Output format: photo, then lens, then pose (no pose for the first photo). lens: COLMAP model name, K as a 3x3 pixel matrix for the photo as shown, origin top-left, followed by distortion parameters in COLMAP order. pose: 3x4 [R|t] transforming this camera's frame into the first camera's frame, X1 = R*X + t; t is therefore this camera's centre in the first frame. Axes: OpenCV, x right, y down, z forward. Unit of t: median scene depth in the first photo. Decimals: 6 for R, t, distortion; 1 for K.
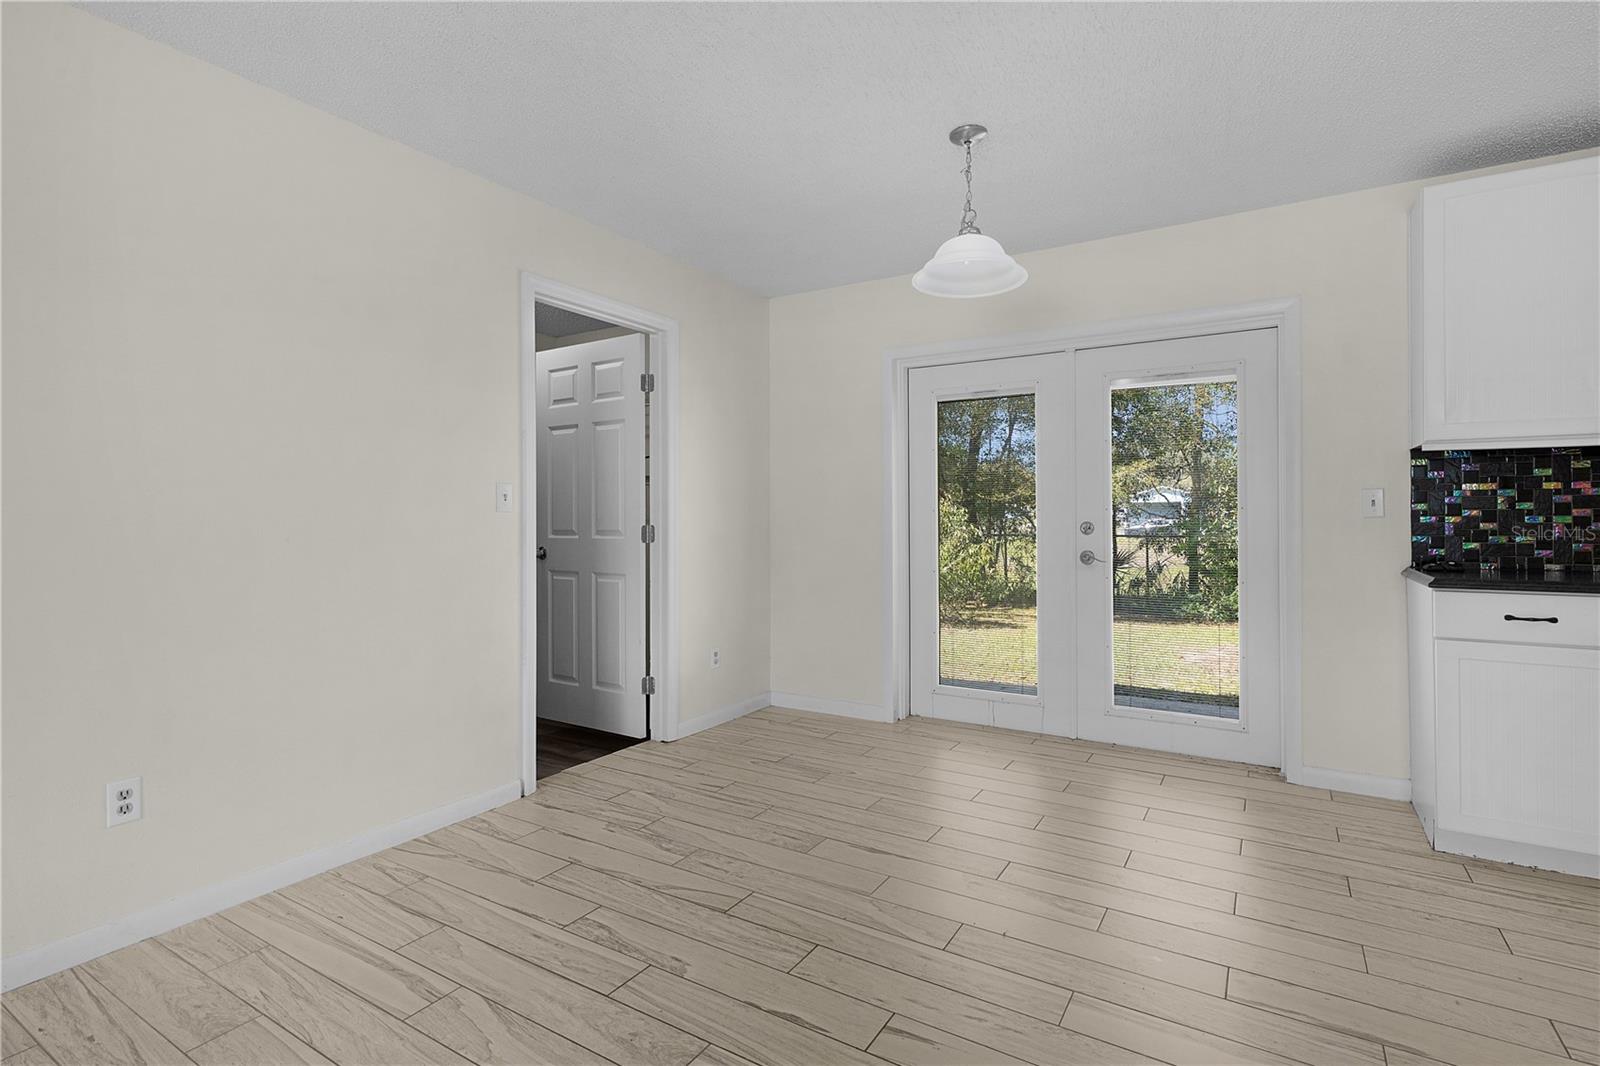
lens RADIAL K [[766.3, 0, 795.4], [0, 766.3, 520.9], [0, 0, 1]] dist [0.000149, 0.001365]
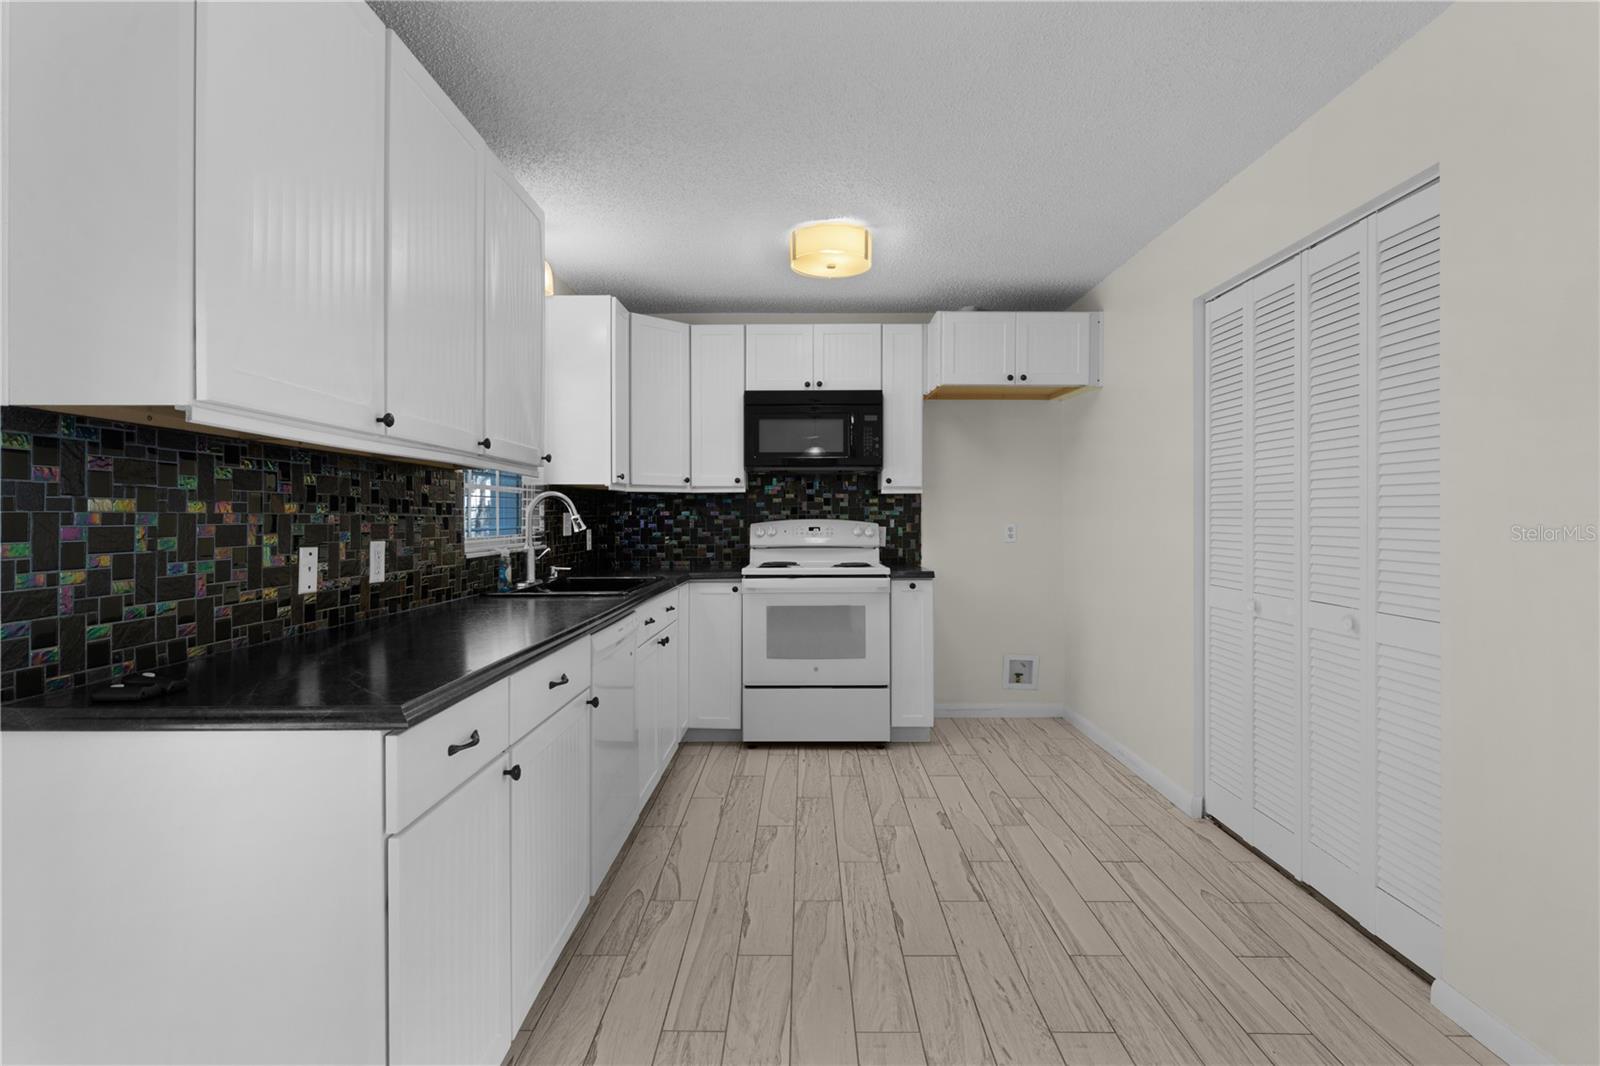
lens RADIAL K [[797.3, 0, 789.6], [0, 797.3, 519.6], [0, 0, 1]] dist [0.002578, 0.000761]
pose [[-0.508009, 0.001863, 0.861349, 0.249288], [0.004905, 0.999988, 0.000730, -0.034164], [-0.861338, 0.004595, -0.508012, 0.885638]]
